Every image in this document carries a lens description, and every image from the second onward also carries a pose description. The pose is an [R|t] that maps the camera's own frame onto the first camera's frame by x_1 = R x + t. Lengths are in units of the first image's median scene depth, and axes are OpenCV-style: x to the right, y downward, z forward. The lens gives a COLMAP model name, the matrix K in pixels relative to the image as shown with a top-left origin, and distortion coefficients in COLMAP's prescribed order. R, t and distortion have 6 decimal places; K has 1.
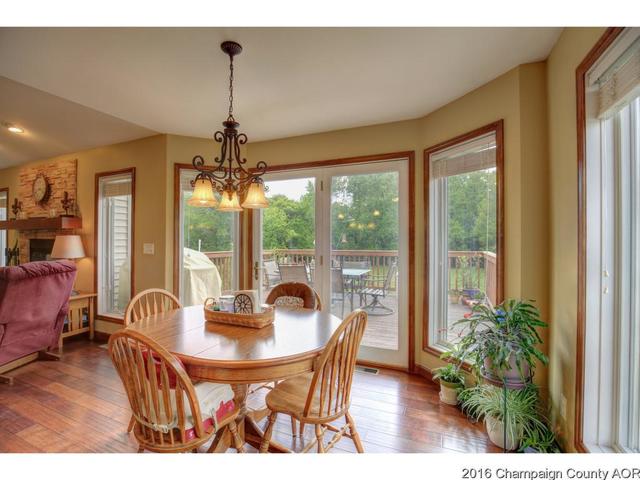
lens RADIAL K [[295.5, 0, 316.2], [0, 295.5, 239.9], [0, 0, 1]] dist [-0.044290, 0.008719]
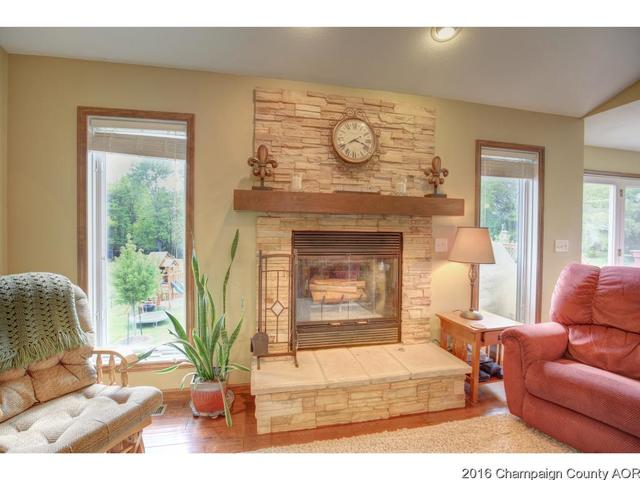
lens RADIAL K [[295.5, 0, 316.2], [0, 295.5, 239.9], [0, 0, 1]] dist [-0.044290, 0.008719]
pose [[0.819265, -0.005992, 0.573384, -1.475707], [-0.008070, 0.999726, 0.021978, 0.000422], [-0.573359, -0.022633, 0.818992, 0.631804]]
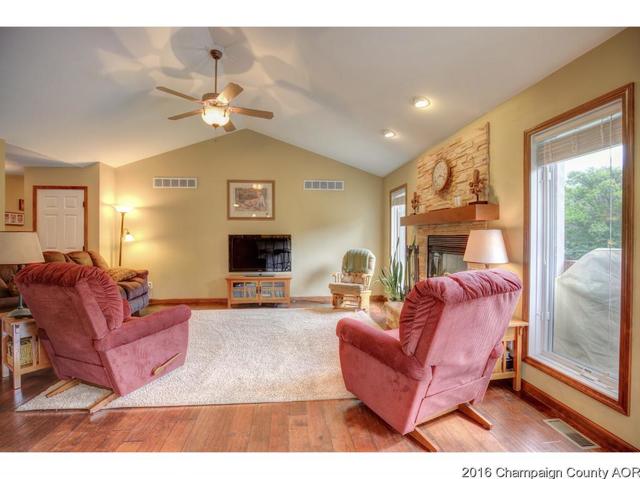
lens RADIAL K [[295.5, 0, 316.2], [0, 295.5, 239.4], [0, 0, 1]] dist [-0.044290, 0.008719]
pose [[0.479824, 0.006100, -0.877344, -0.425344], [-0.001146, 0.999979, 0.006326, 0.003800], [0.877364, -0.002030, 0.479821, 0.293796]]
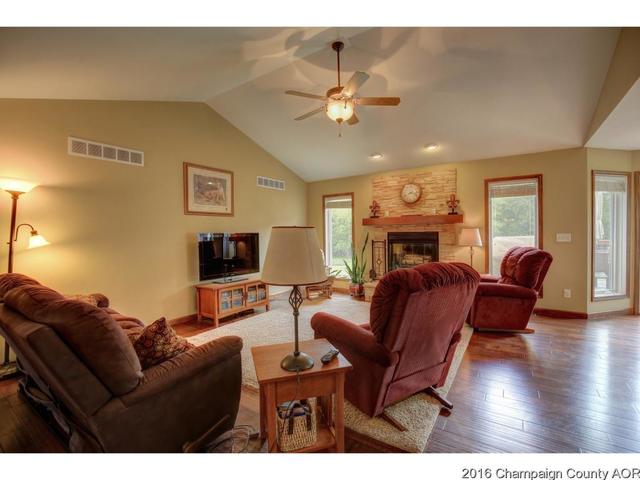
lens RADIAL K [[295.5, 0, 316.2], [0, 295.5, 239.9], [0, 0, 1]] dist [-0.044290, 0.008719]
pose [[0.980200, -0.011113, -0.197696, -1.227437], [0.015013, 0.999721, 0.018235, 0.000777], [0.197438, -0.020842, 0.980094, -0.398584]]
